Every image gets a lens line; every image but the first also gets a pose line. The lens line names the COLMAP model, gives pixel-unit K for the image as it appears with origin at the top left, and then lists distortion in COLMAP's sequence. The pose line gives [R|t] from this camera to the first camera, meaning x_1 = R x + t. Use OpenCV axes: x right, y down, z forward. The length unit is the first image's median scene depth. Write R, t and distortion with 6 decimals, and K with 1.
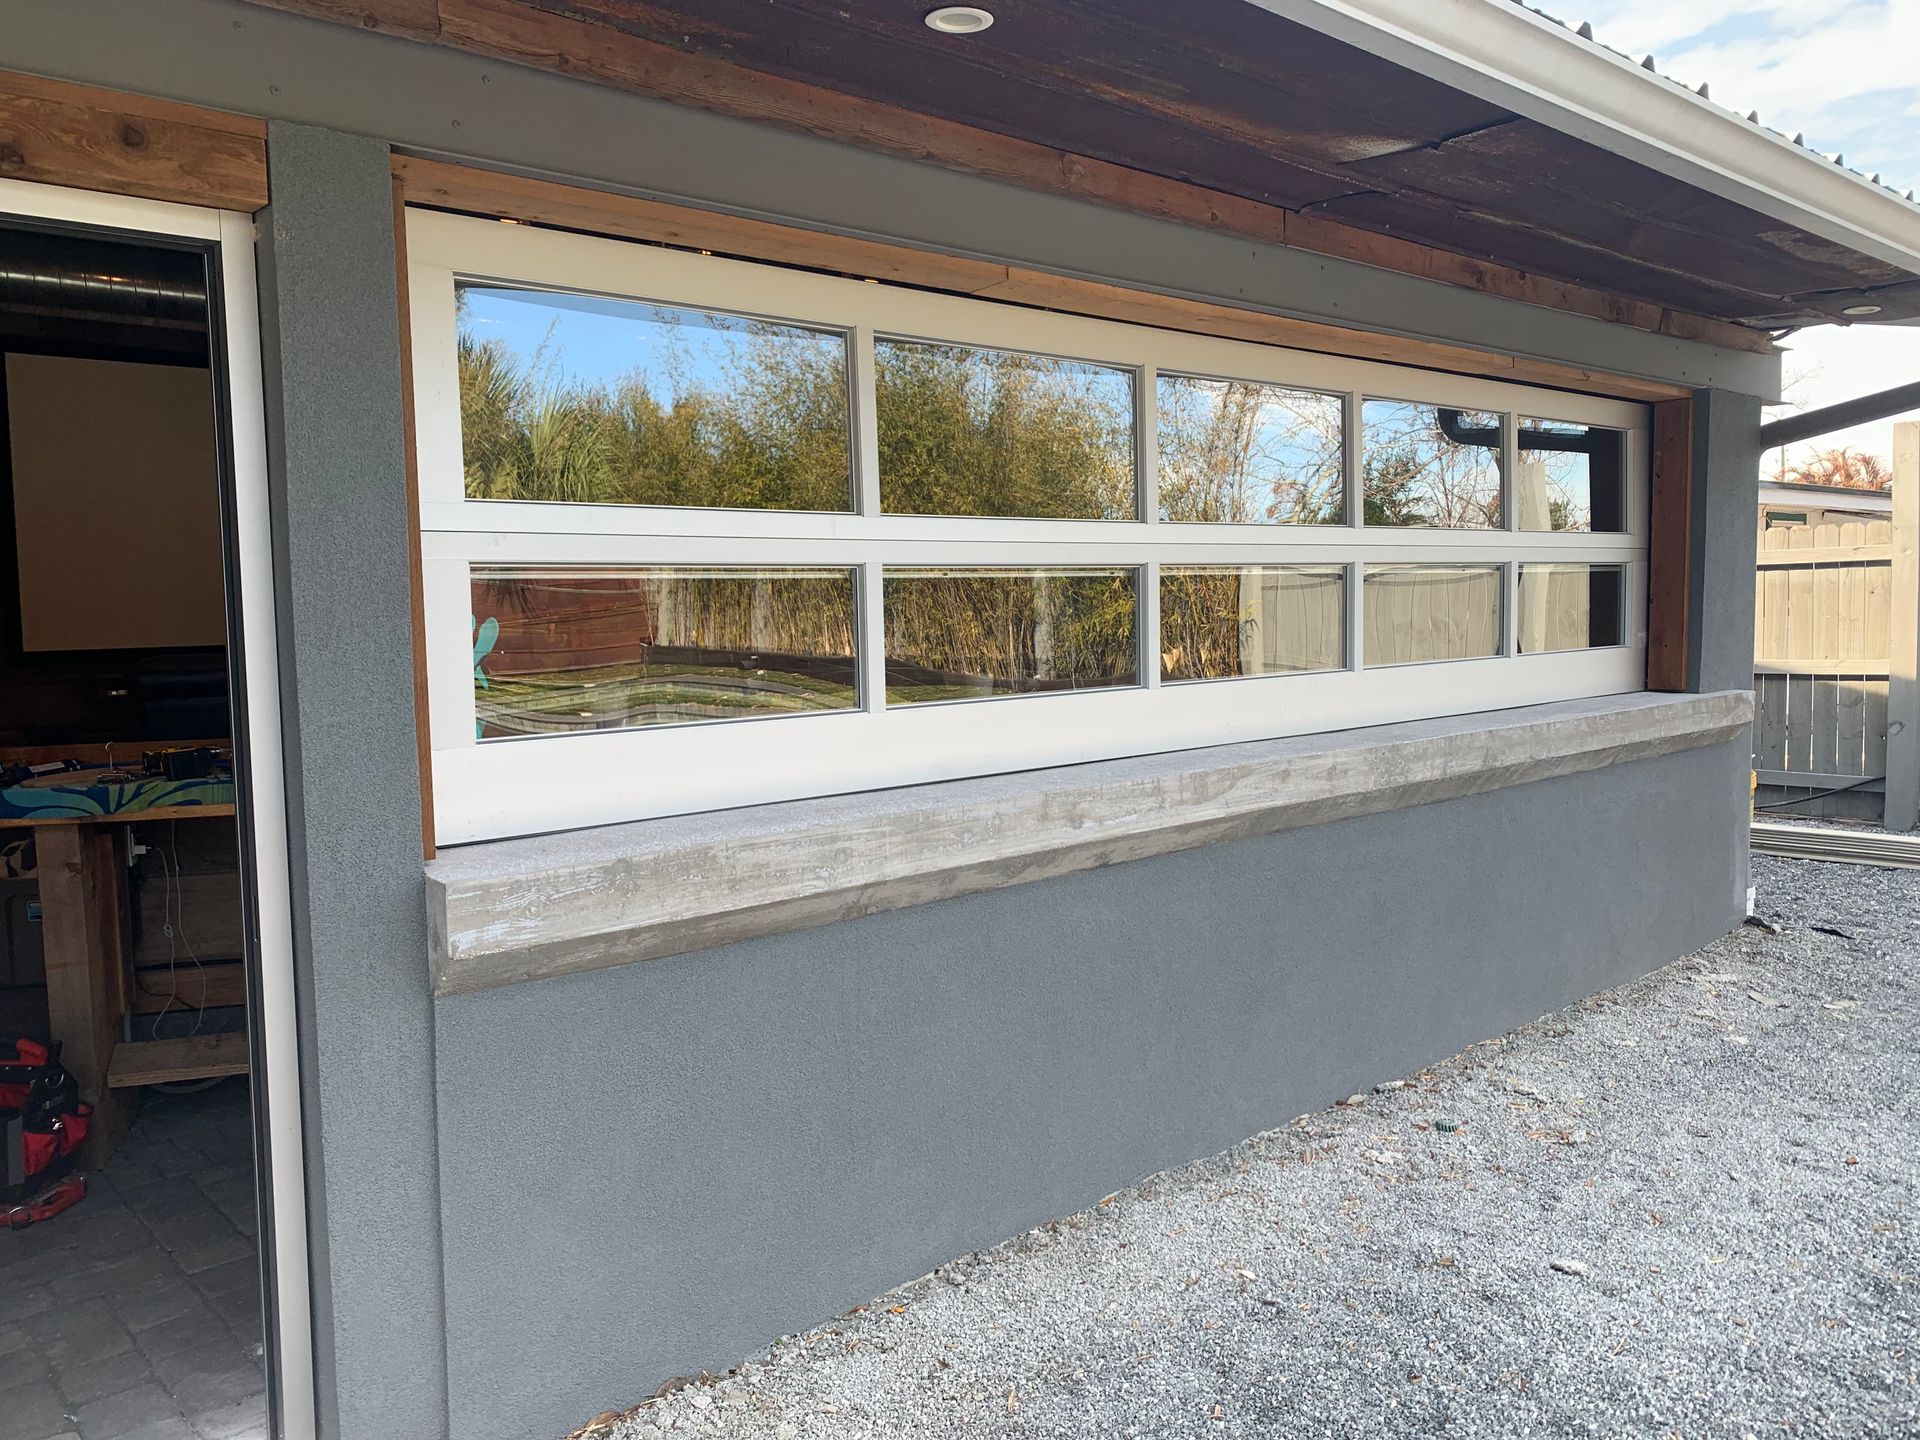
lens RADIAL K [[1460.2, 0, 956.5], [0, 1460.2, 711.4], [0, 0, 1]] dist [0.040815, -0.040439]
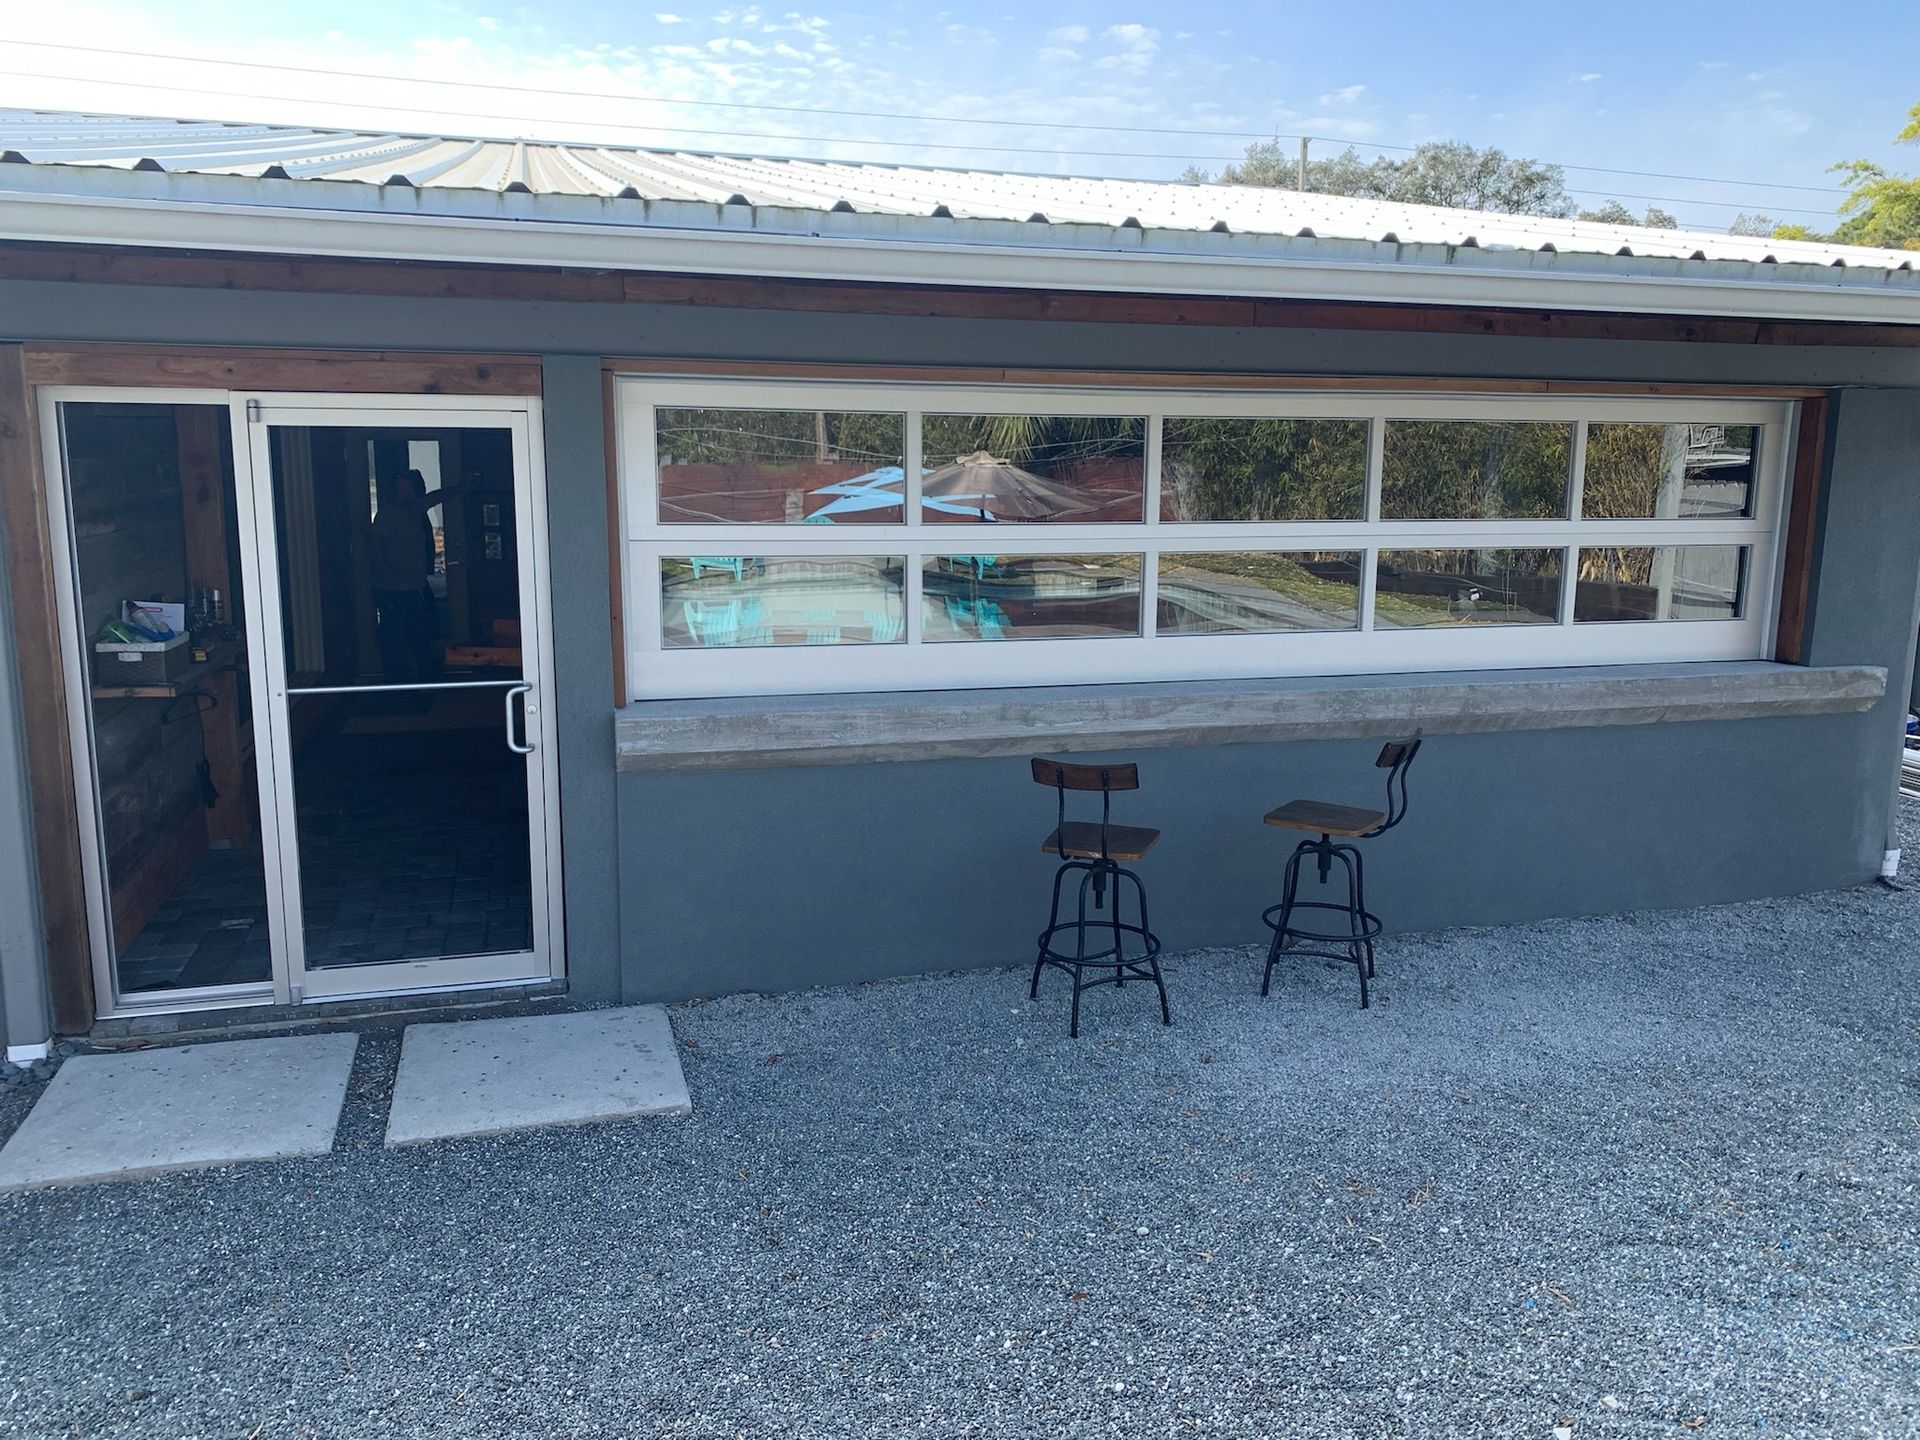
lens RADIAL K [[1460.2, 0, 952.6], [0, 1460.2, 716.0], [0, 0, 1]] dist [0.040815, -0.040439]
pose [[0.903868, 0.099951, -0.415971, 0.630726], [-0.059319, 0.992213, 0.109517, -0.094547], [0.423678, -0.074313, 0.902759, -0.442465]]
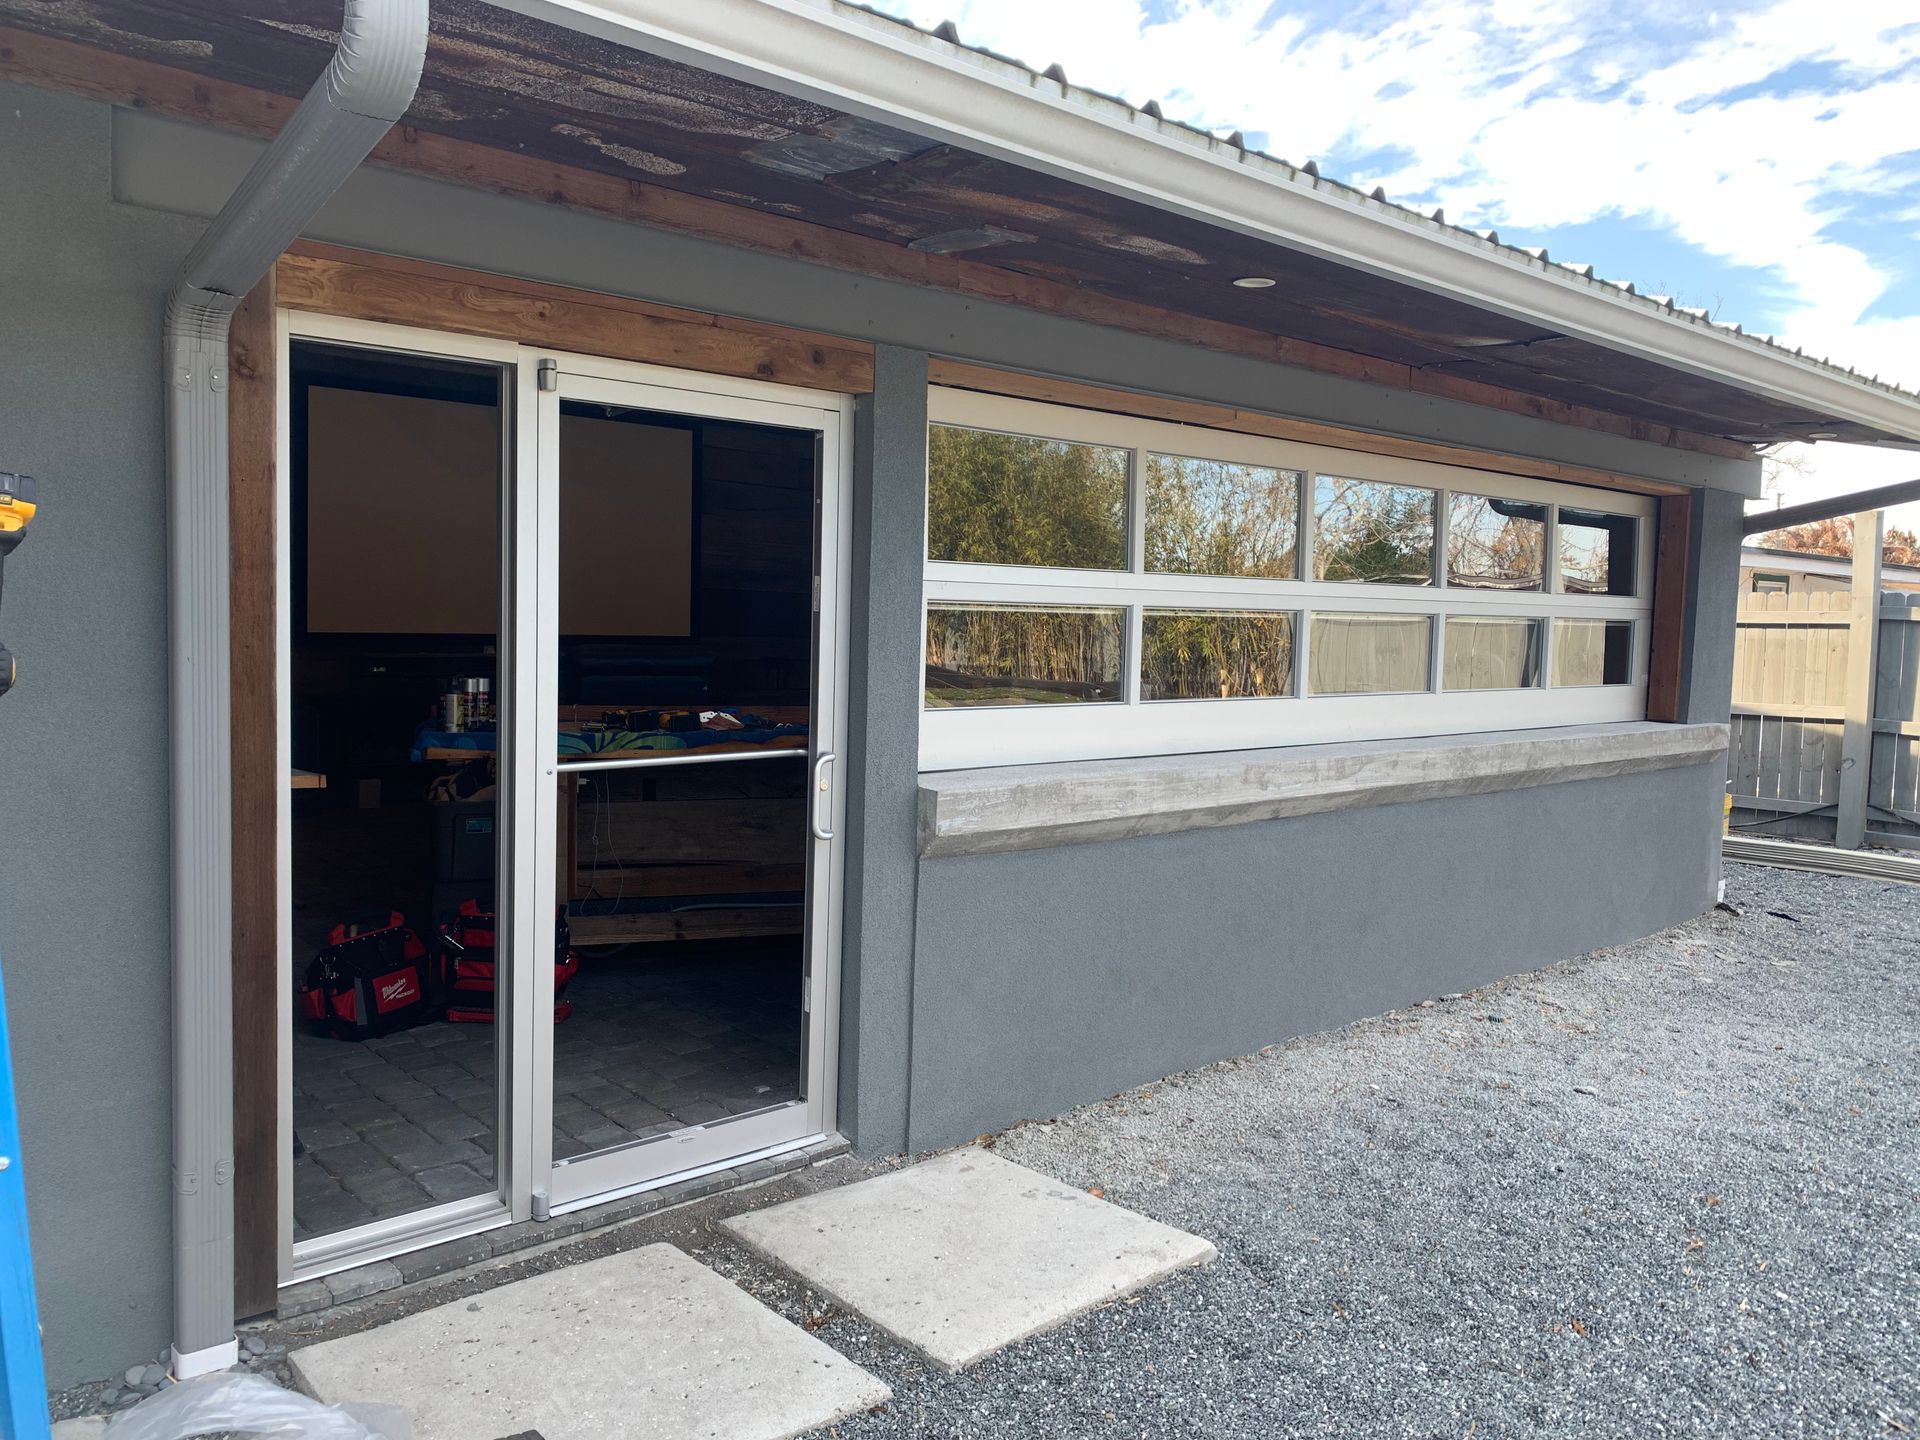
lens RADIAL K [[1460.2, 0, 973.0], [0, 1460.2, 712.5], [0, 0, 1]] dist [0.040815, -0.040439]
pose [[0.998924, 0.044083, 0.014435, -0.223702], [-0.043955, 0.998993, -0.009033, 0.027014], [-0.014819, 0.008389, 0.999855, -0.447921]]
